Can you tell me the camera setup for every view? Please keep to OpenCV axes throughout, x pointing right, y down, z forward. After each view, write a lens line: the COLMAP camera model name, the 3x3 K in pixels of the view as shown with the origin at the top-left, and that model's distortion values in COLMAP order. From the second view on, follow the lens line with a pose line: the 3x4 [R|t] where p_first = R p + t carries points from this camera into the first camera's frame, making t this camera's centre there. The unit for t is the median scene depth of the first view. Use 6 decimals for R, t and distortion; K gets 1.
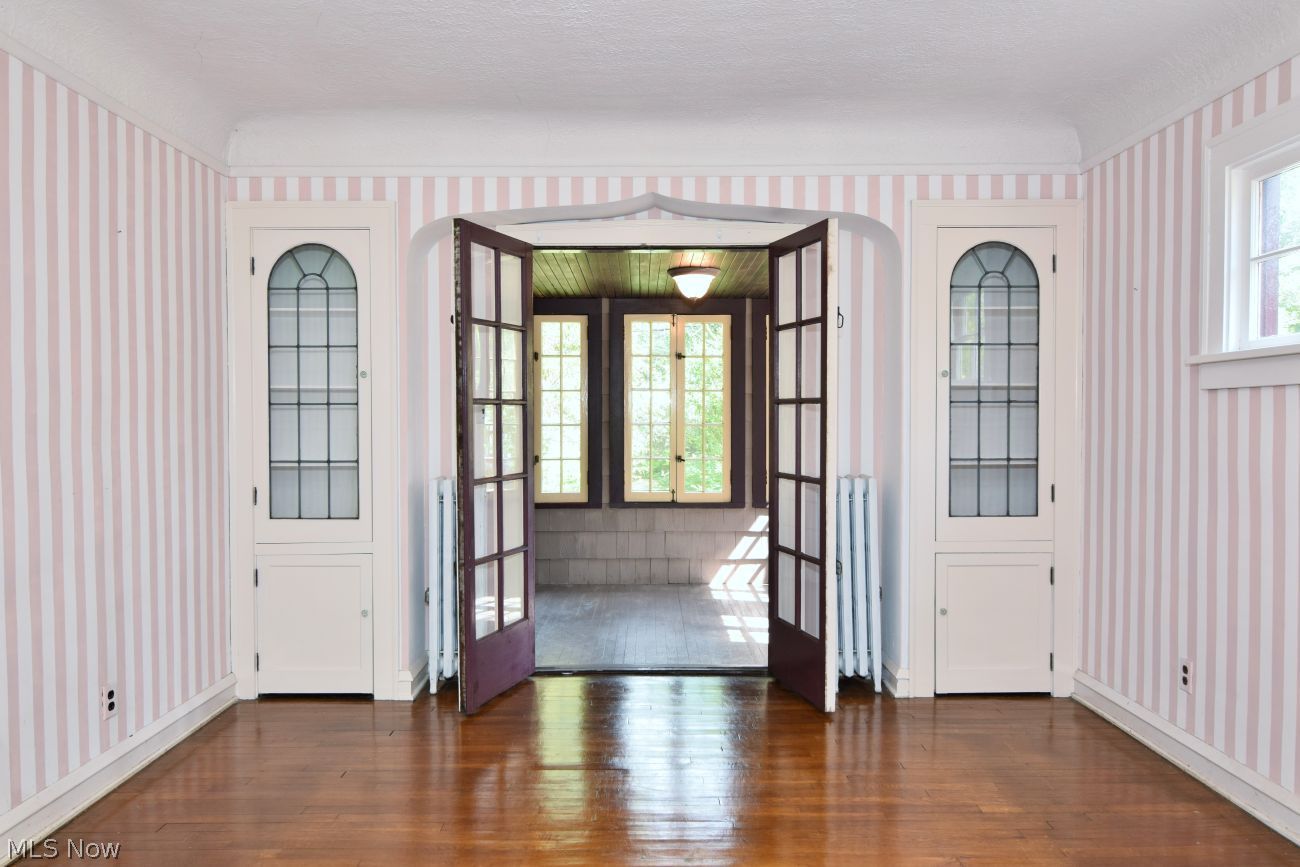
lens RADIAL K [[899.7, 0, 633.5], [0, 899.7, 425.5], [0, 0, 1]] dist [0.003184, 0.001892]
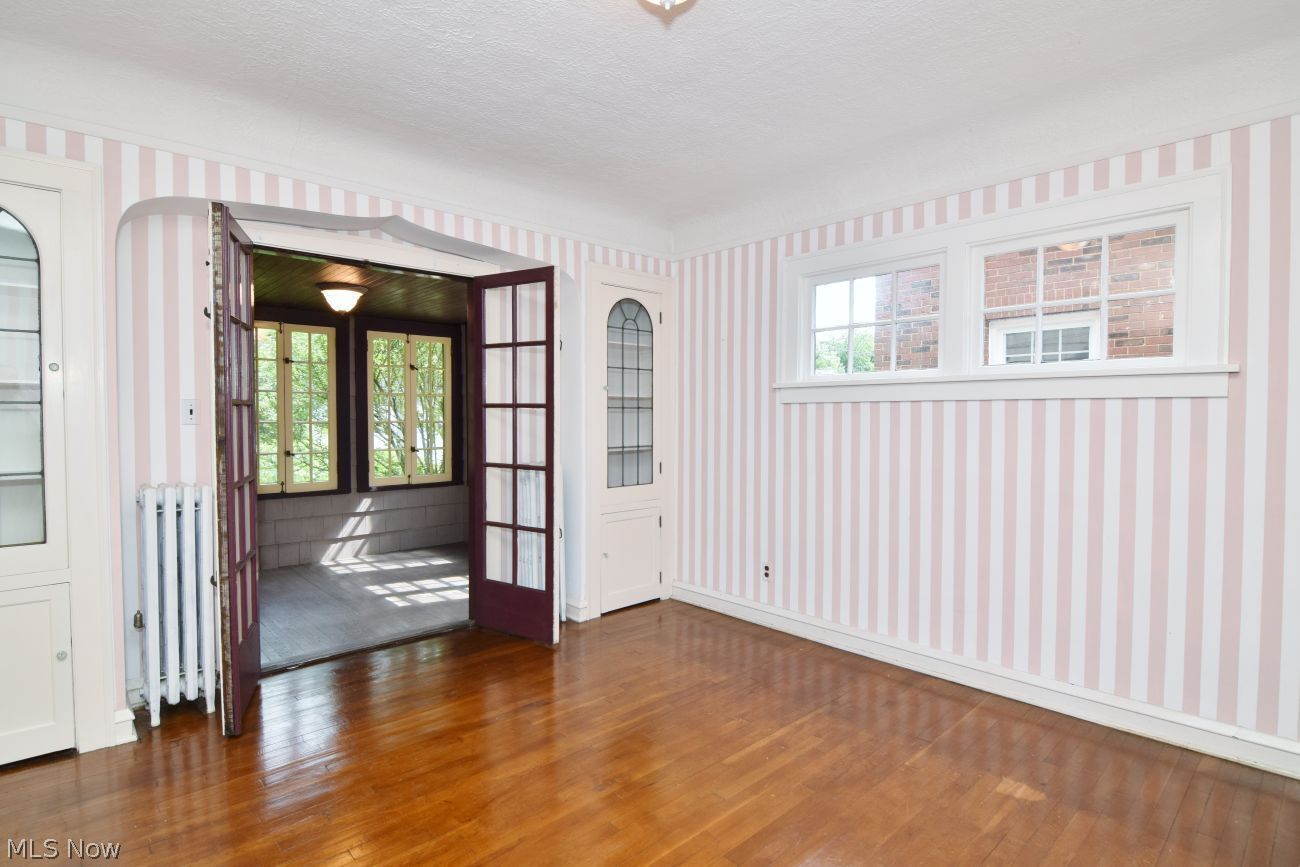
lens RADIAL K [[652.9, 0, 643.9], [0, 652.9, 429.6], [0, 0, 1]] dist [-0.000948, -0.014775]
pose [[0.735093, -0.012655, 0.677848, -0.302660], [0.002189, 0.999865, 0.016293, -0.008128], [-0.677963, -0.010493, 0.735022, 0.200820]]
